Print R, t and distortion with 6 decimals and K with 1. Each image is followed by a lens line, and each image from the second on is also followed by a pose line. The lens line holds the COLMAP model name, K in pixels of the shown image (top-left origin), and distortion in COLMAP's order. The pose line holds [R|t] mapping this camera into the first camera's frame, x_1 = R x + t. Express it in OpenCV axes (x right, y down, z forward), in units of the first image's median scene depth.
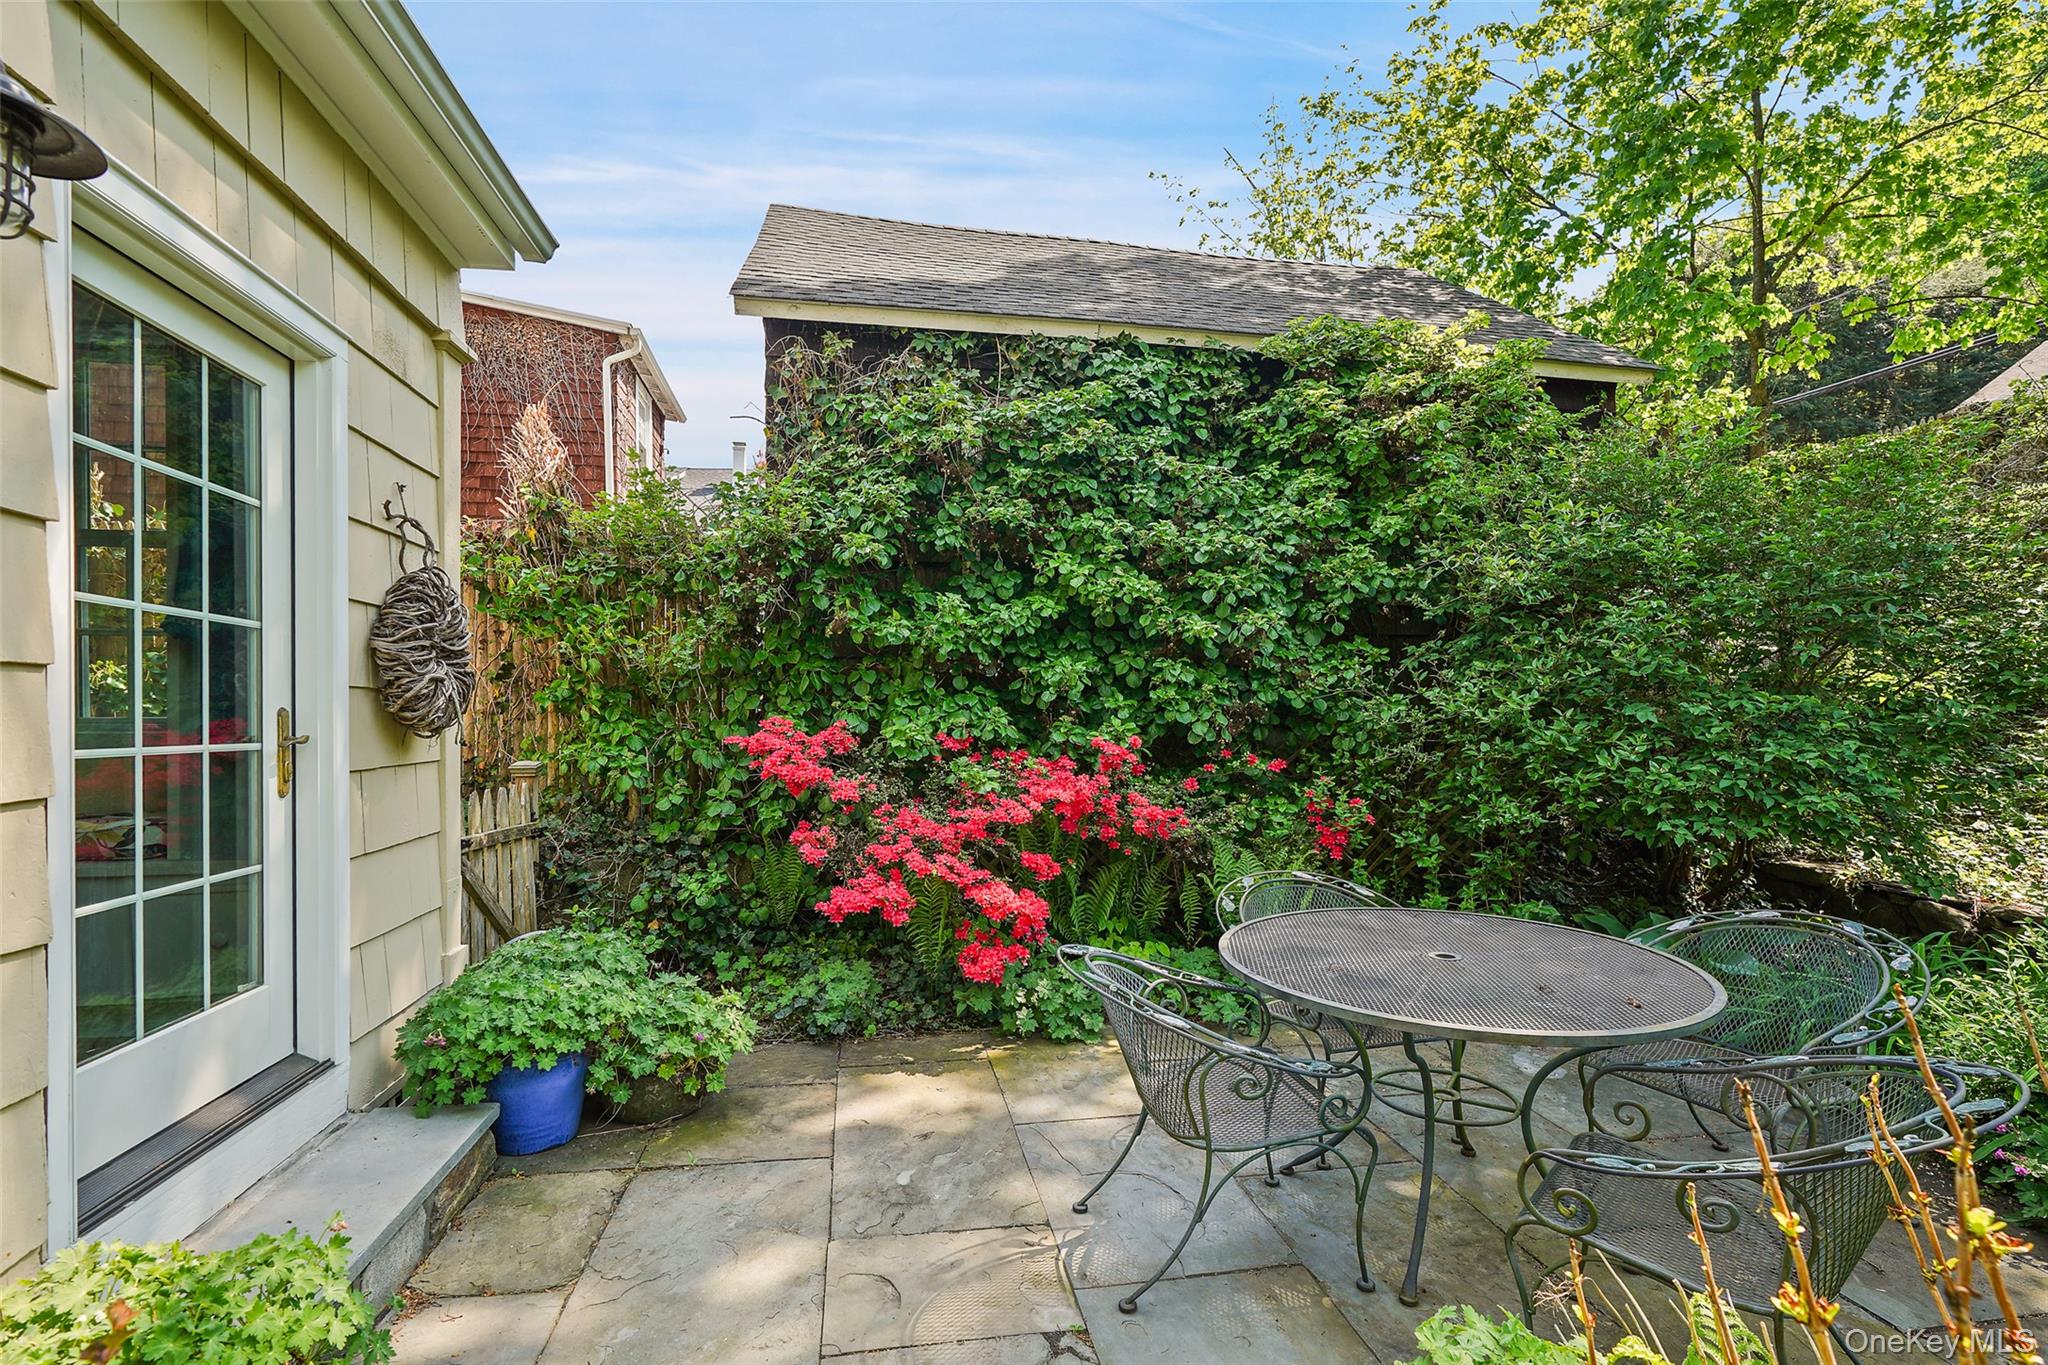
lens RADIAL K [[948.1, 0, 1016.8], [0, 948.1, 723.0], [0, 0, 1]] dist [-0.005893, -0.000365]
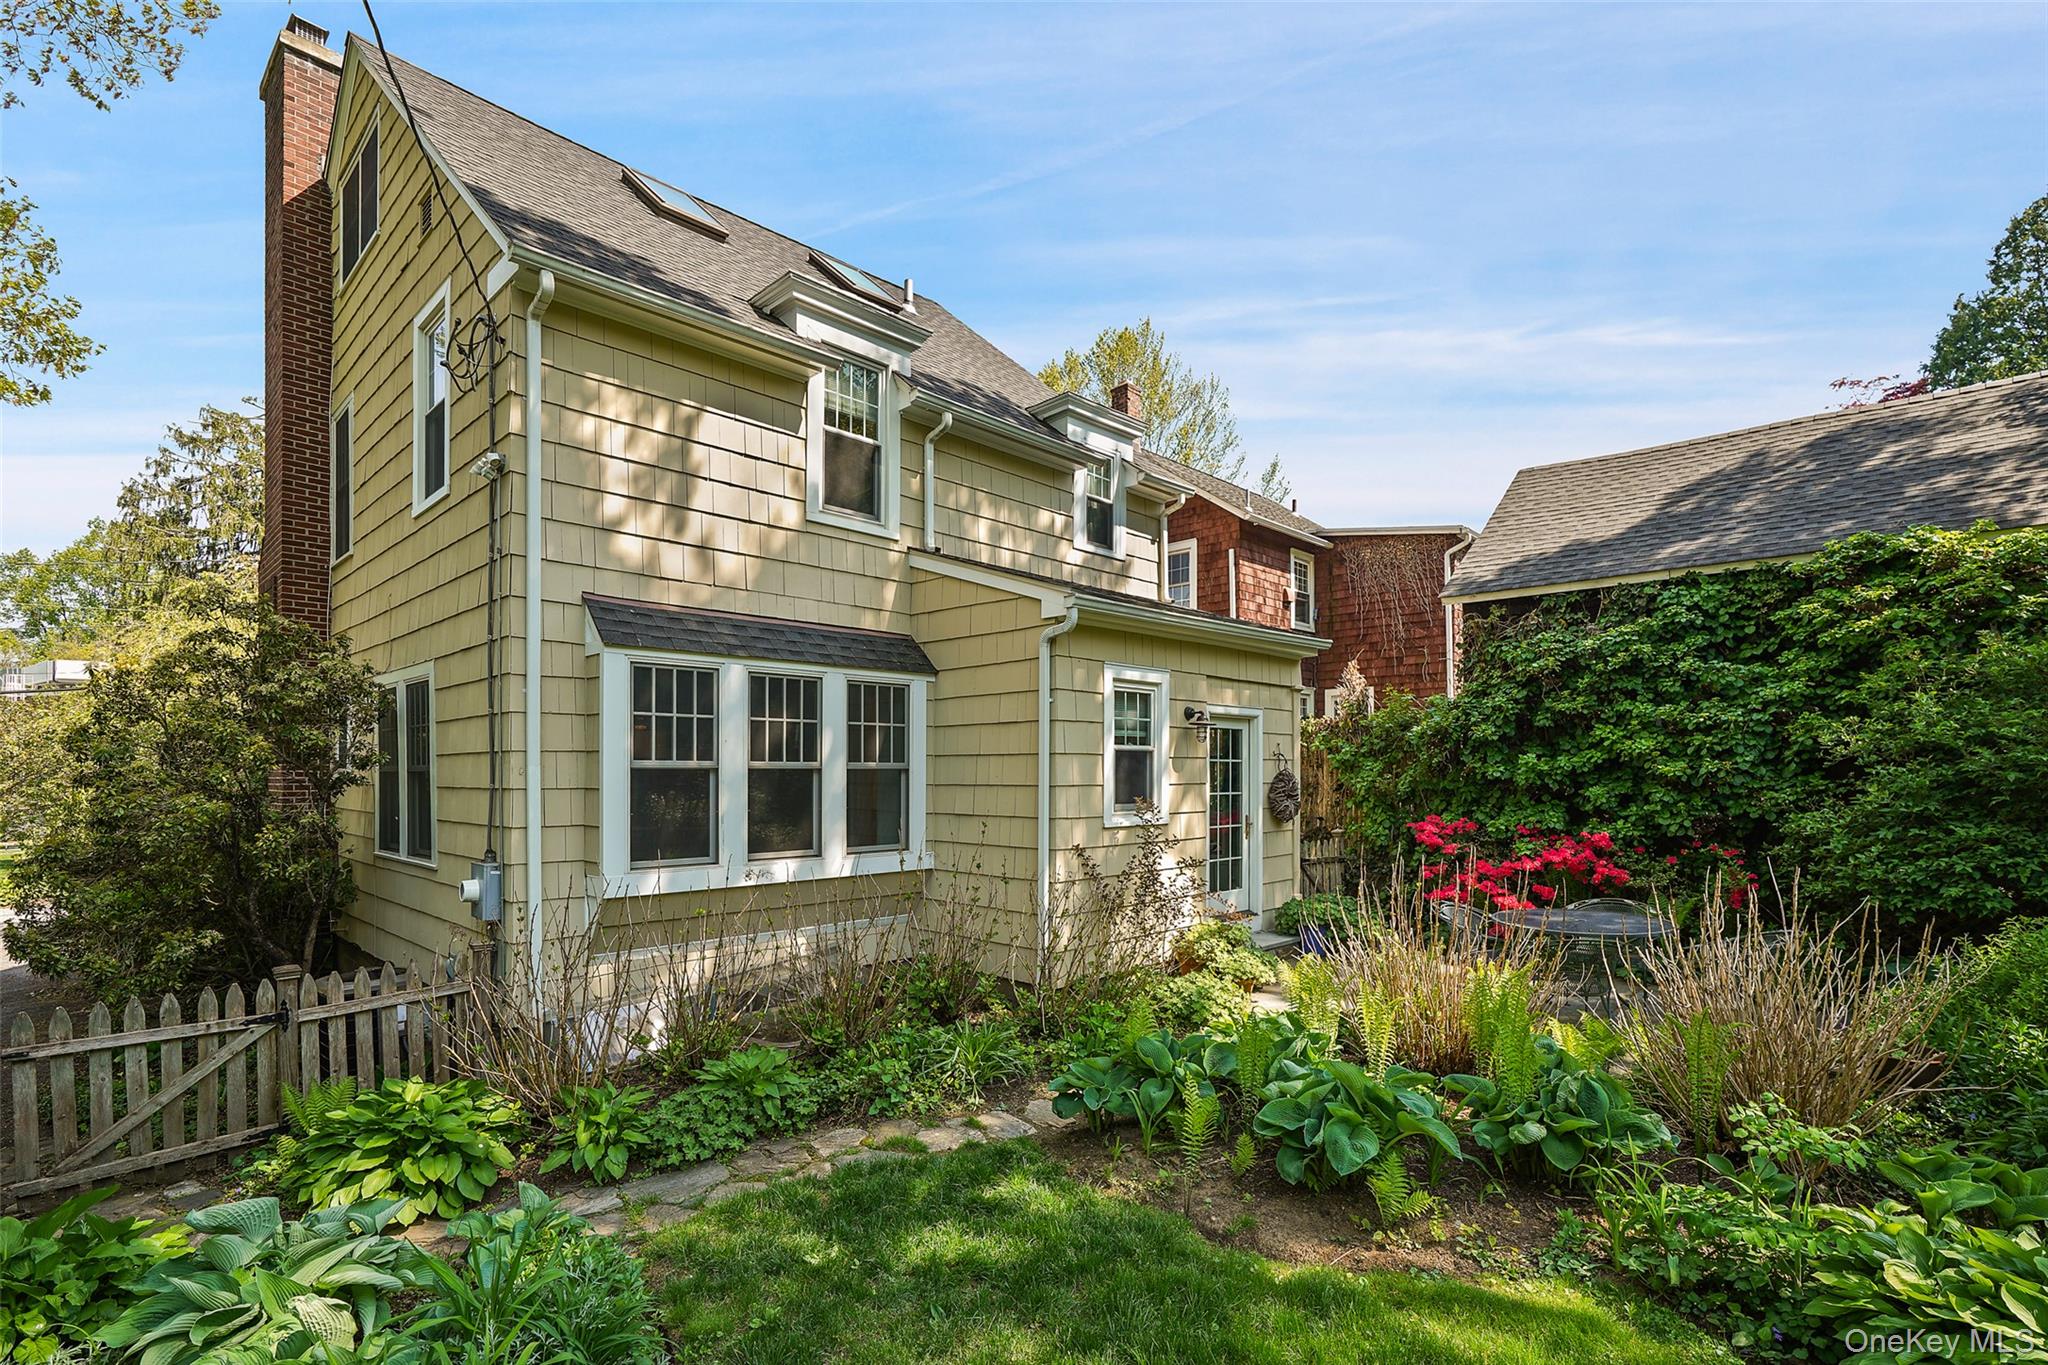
lens RADIAL K [[948.1, 0, 1014.0], [0, 948.1, 776.7], [0, 0, 1]] dist [-0.005893, -0.000365]
pose [[0.591584, 0.000132, -0.806243, 0.865590], [-0.003600, 0.999990, -0.002478, -0.079347], [0.806235, 0.004368, 0.591579, -0.998845]]
